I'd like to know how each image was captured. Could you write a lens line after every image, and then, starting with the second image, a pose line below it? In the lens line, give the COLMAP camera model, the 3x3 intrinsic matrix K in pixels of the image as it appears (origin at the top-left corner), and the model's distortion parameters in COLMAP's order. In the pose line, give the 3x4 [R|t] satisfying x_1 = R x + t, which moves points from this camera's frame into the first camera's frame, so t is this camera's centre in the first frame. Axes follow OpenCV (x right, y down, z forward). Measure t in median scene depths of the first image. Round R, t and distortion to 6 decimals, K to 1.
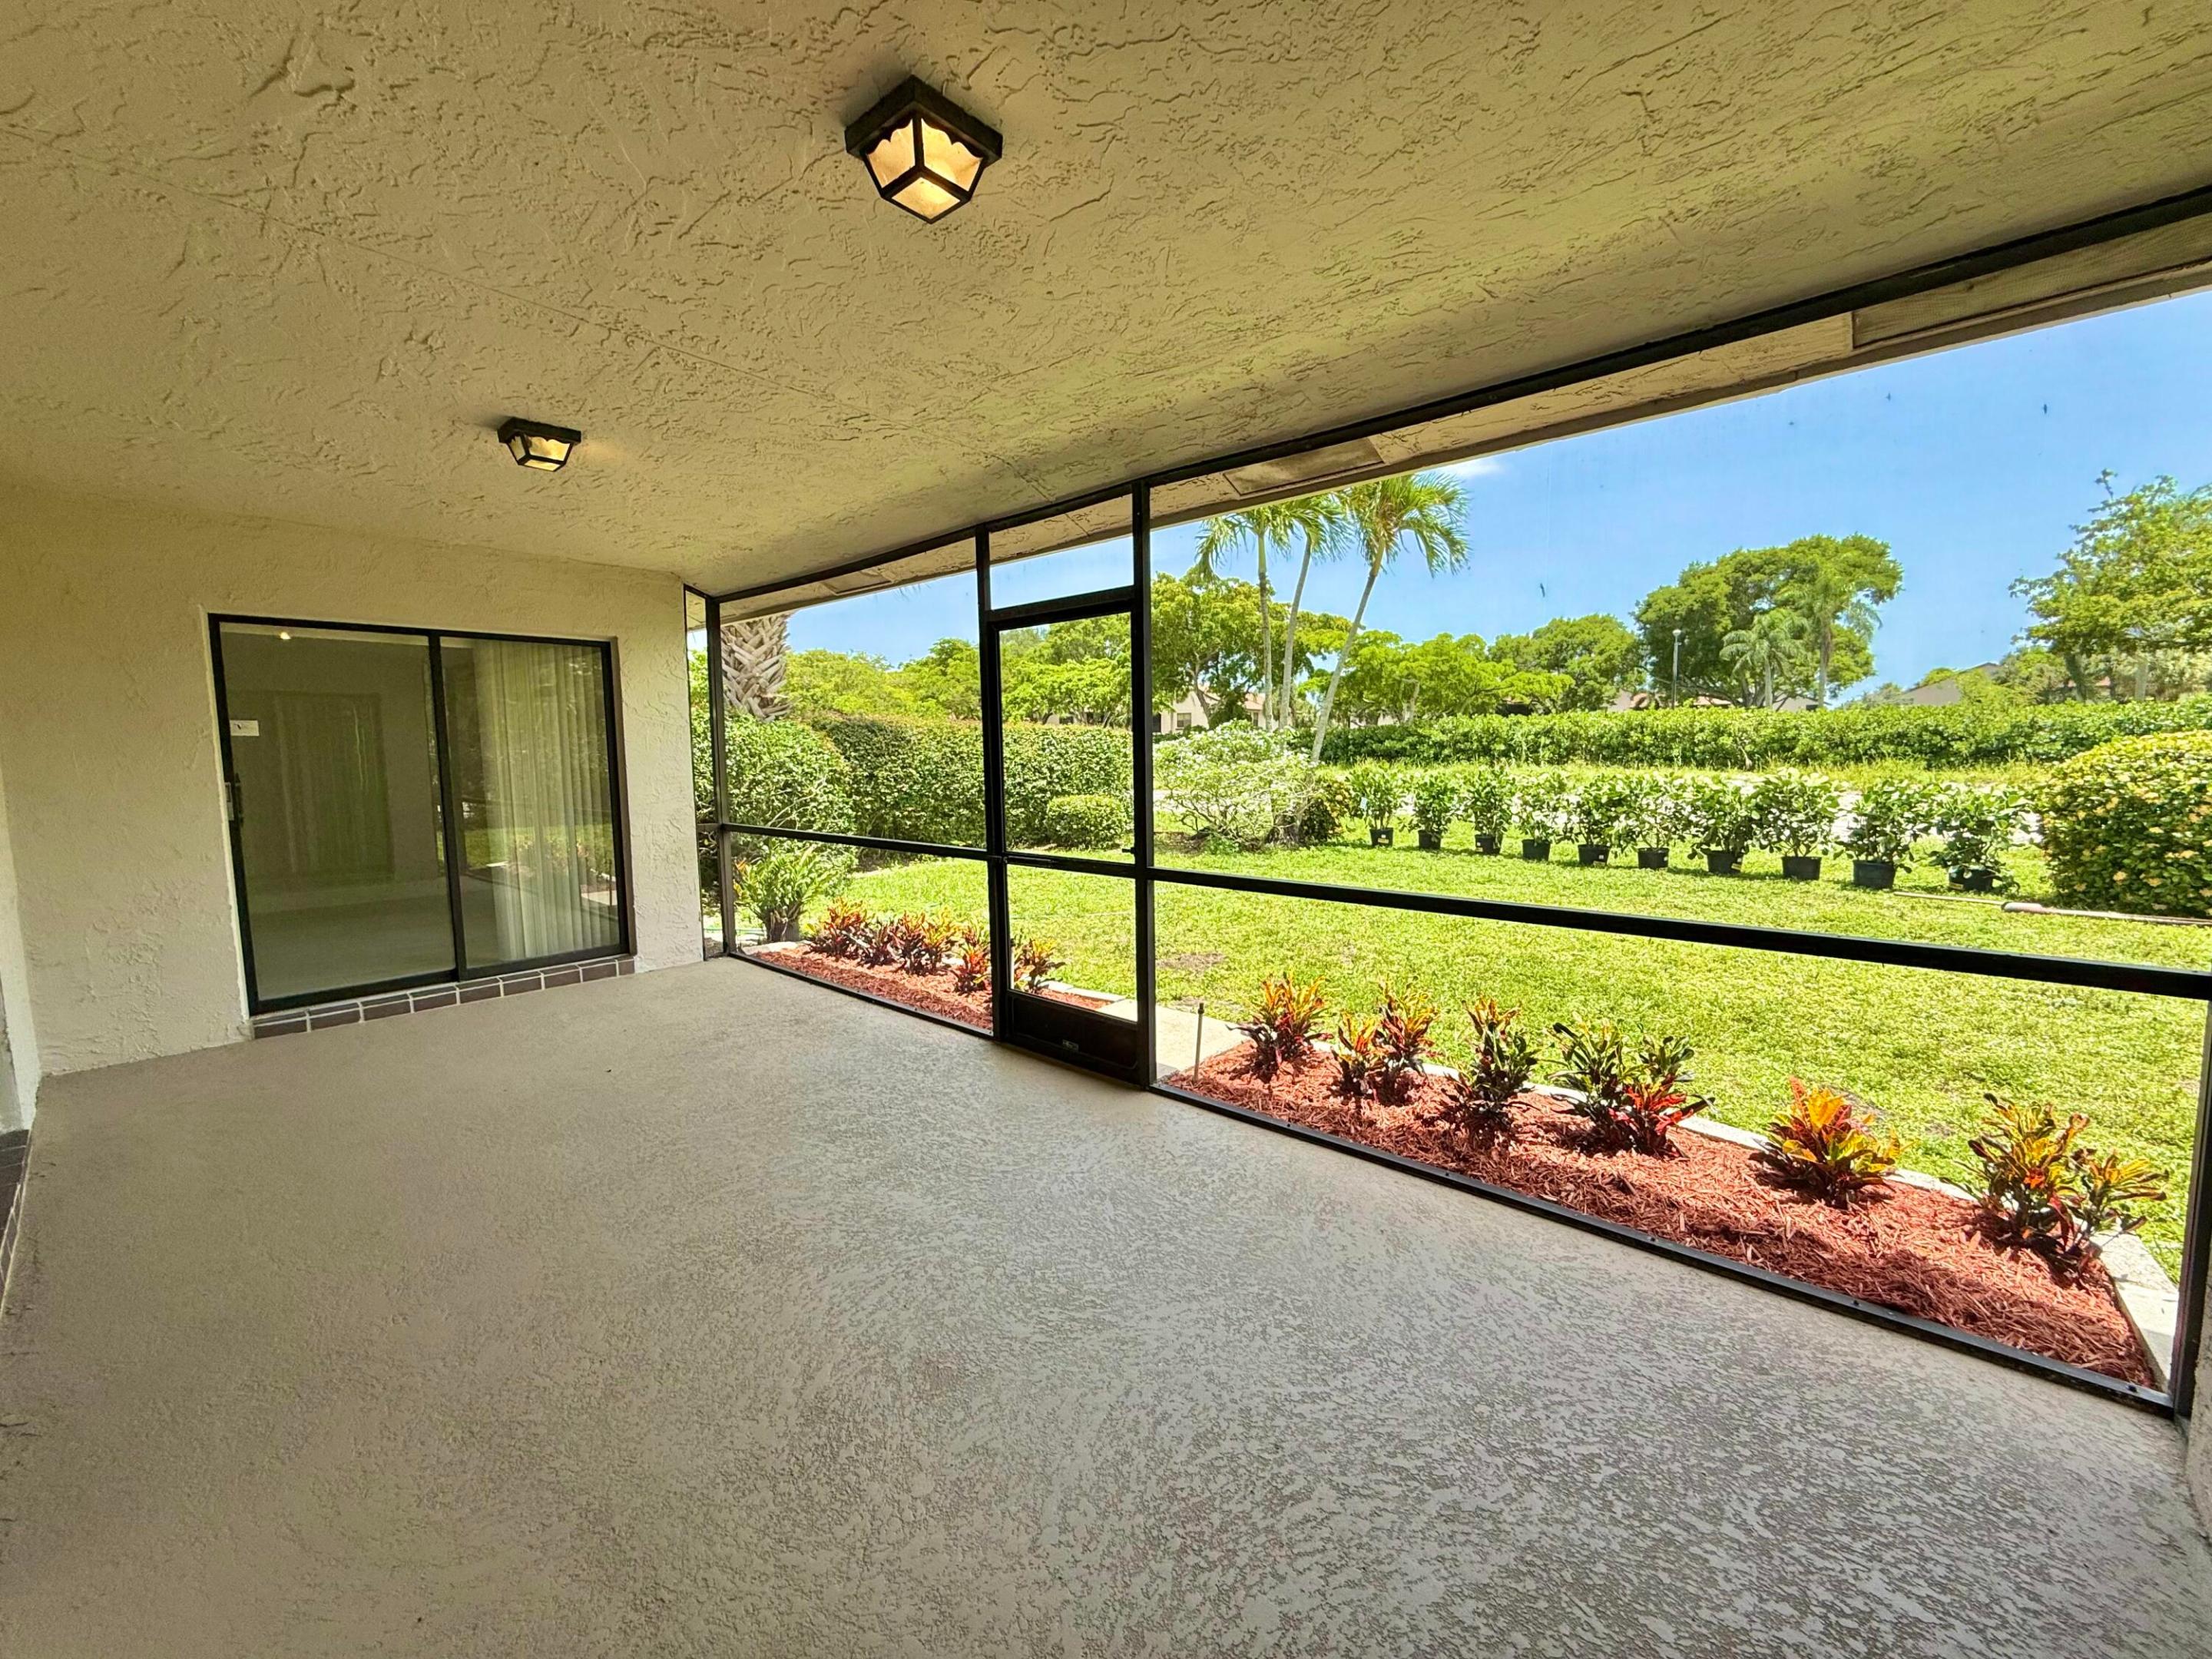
lens RADIAL K [[878.8, 0, 1105.1], [0, 878.8, 816.8], [0, 0, 1]] dist [0.000172, -0.001148]
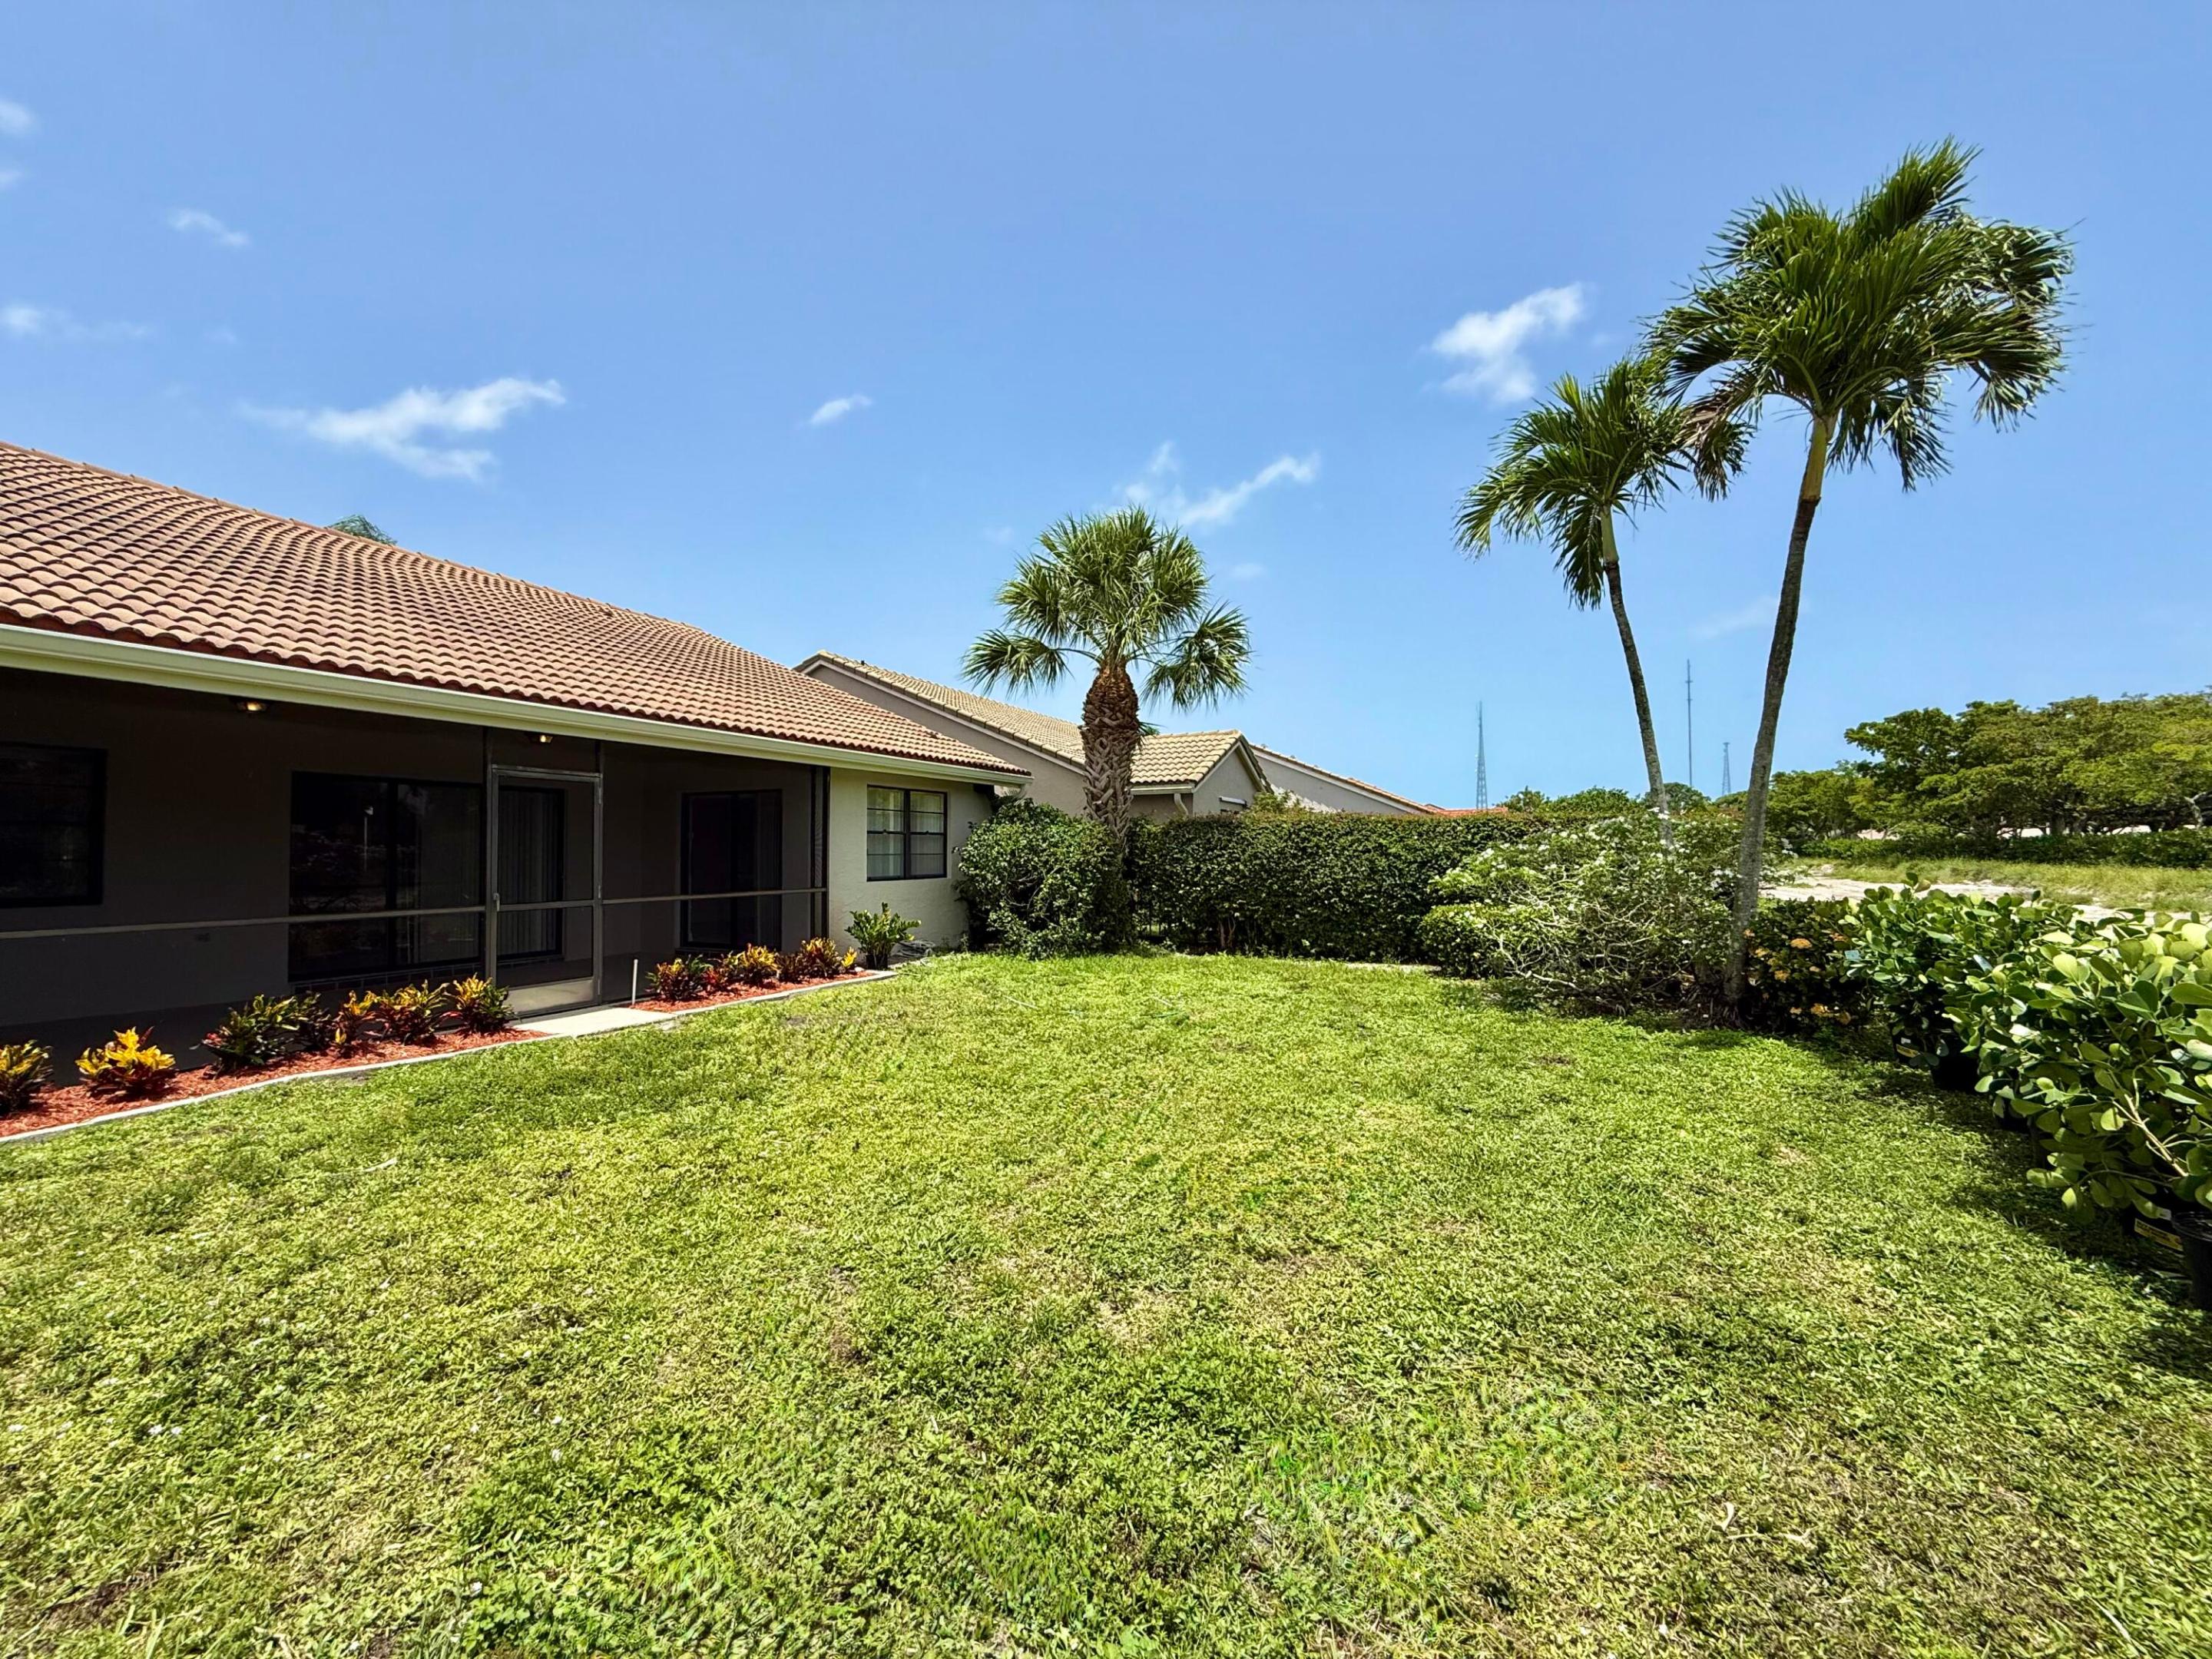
lens RADIAL K [[878.8, 0, 1109.3], [0, 878.8, 830.5], [0, 0, 1]] dist [0.000172, -0.001148]
pose [[0.303038, -0.002154, -0.952976, 0.619251], [-0.079309, 0.996471, -0.027472, -0.045334], [0.949673, 0.083905, 0.301797, 0.470575]]
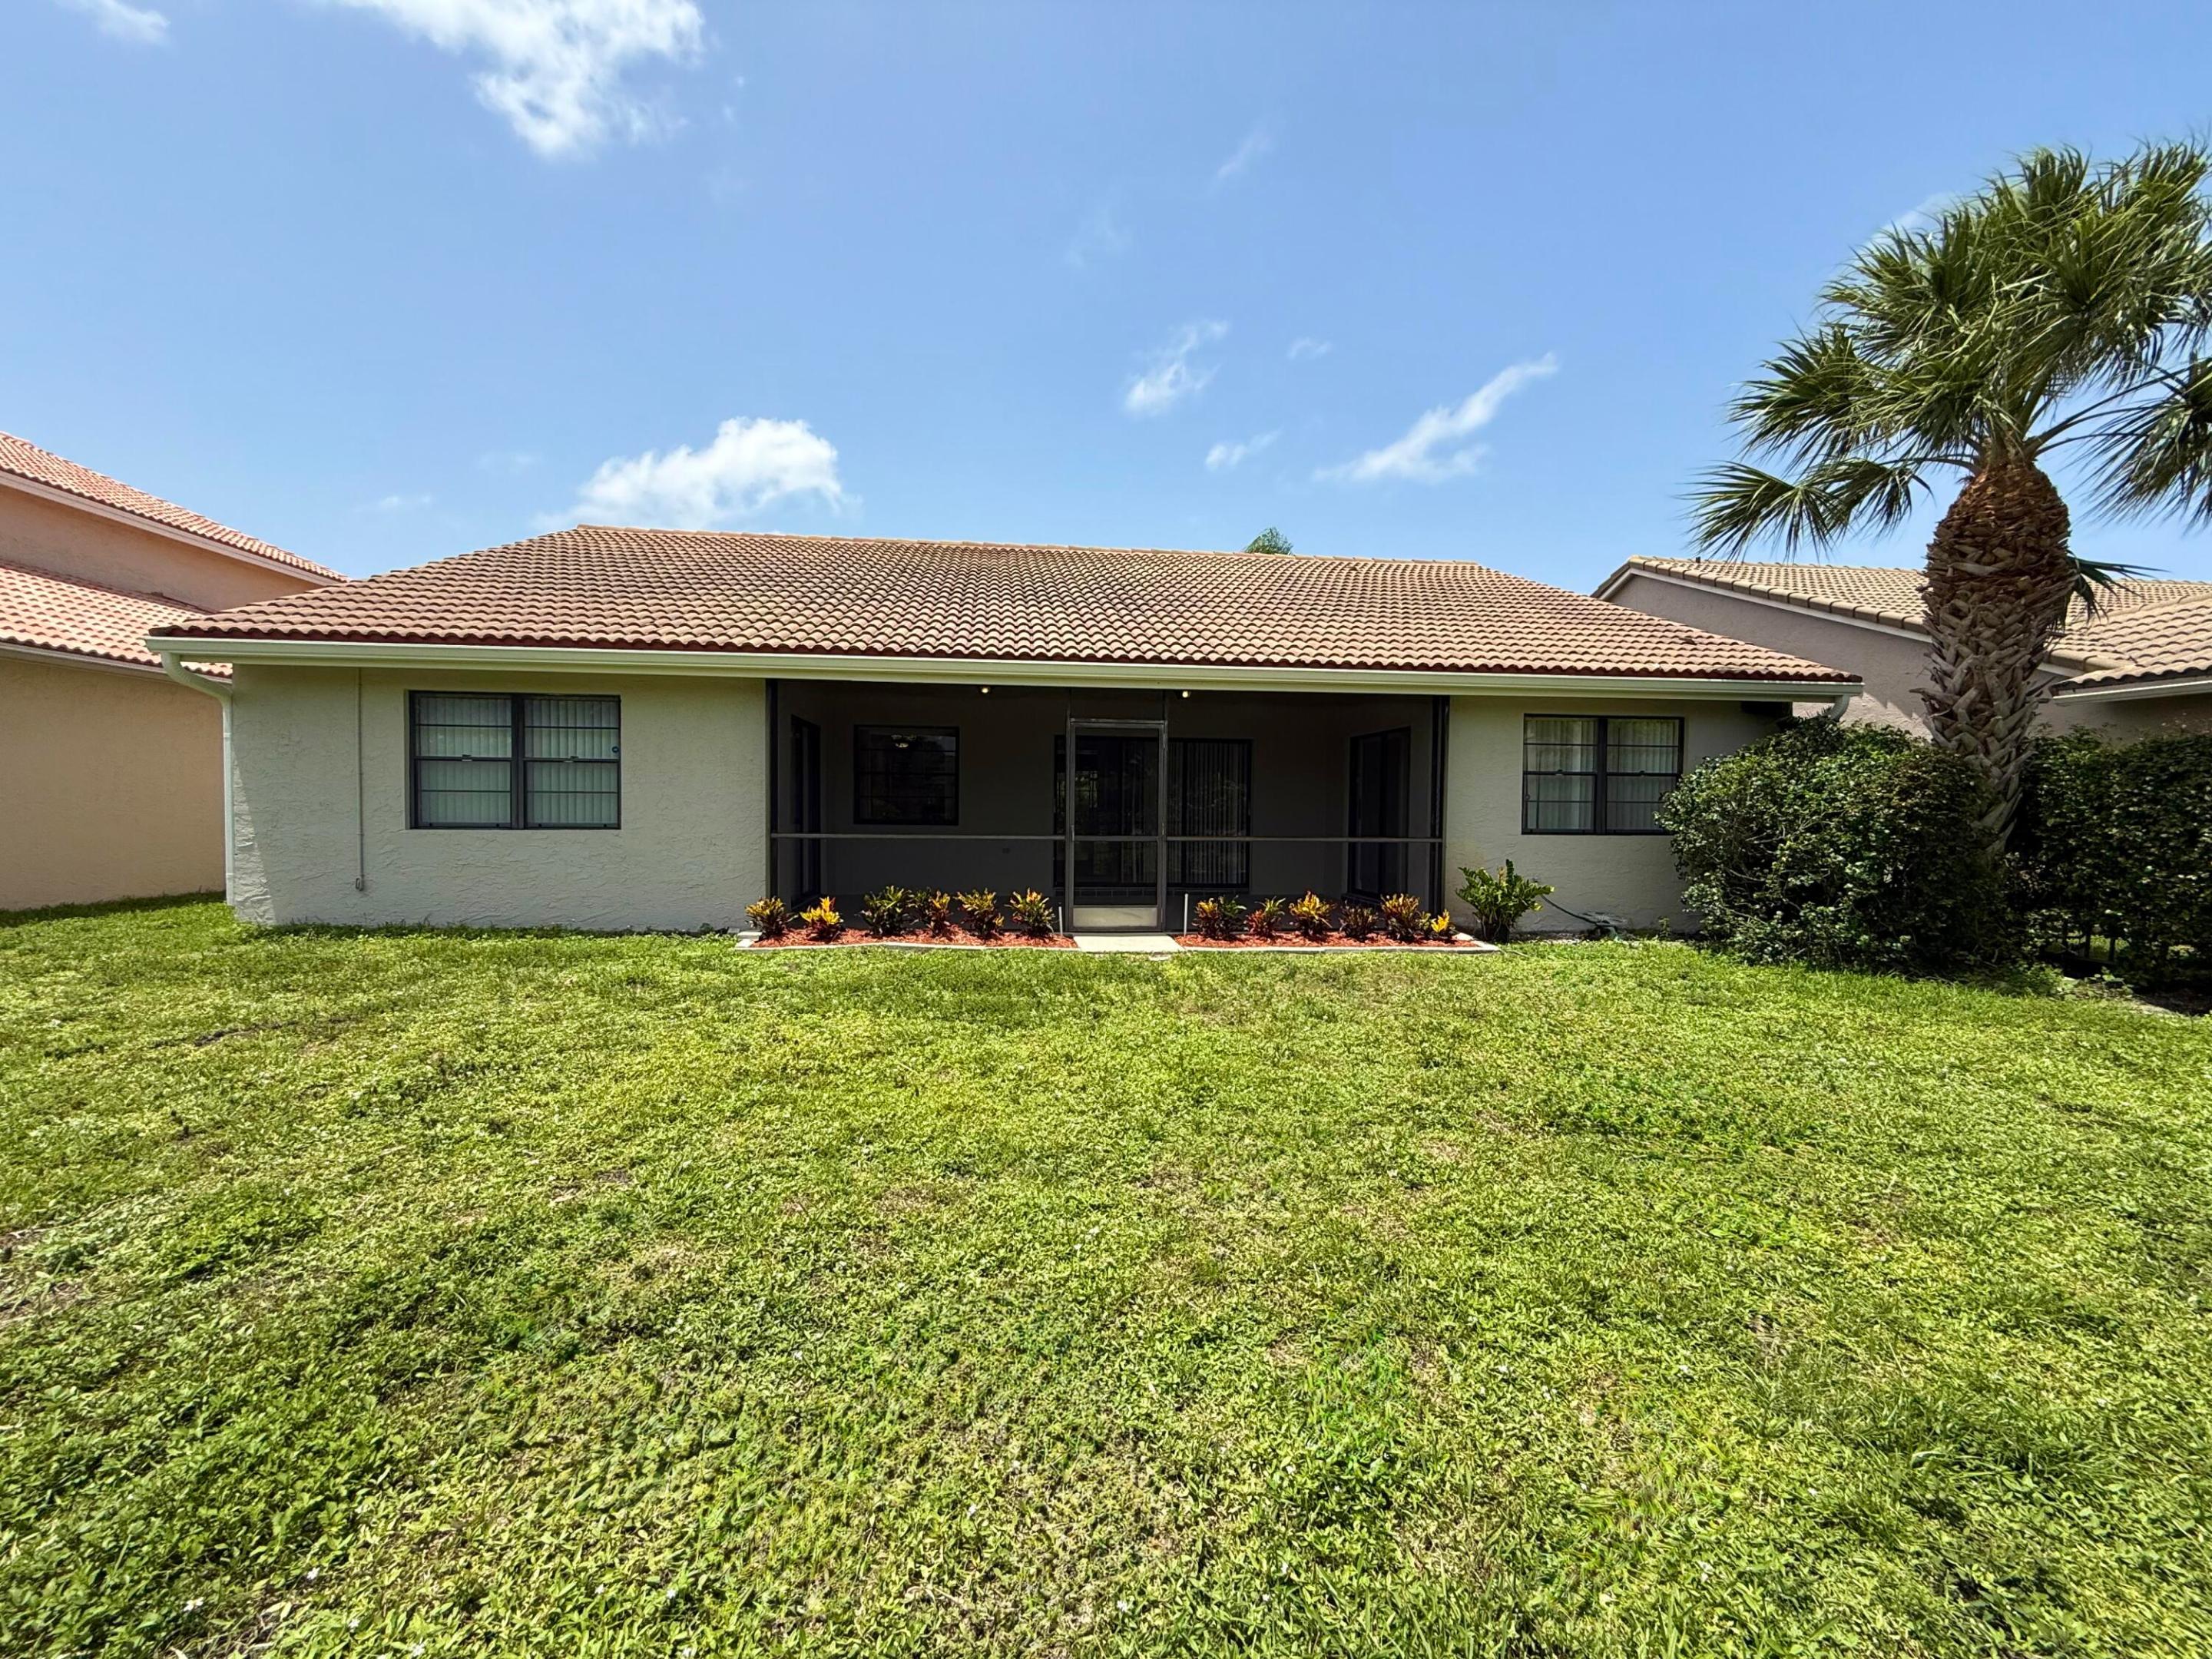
lens RADIAL K [[878.8, 0, 1104.2], [0, 878.8, 821.3], [0, 0, 1]] dist [0.000172, -0.001148]
pose [[-0.661095, 0.029631, -0.749717, 0.467544], [-0.055803, 0.994511, 0.088512, -0.053779], [0.748224, 0.100352, -0.655813, 0.717109]]
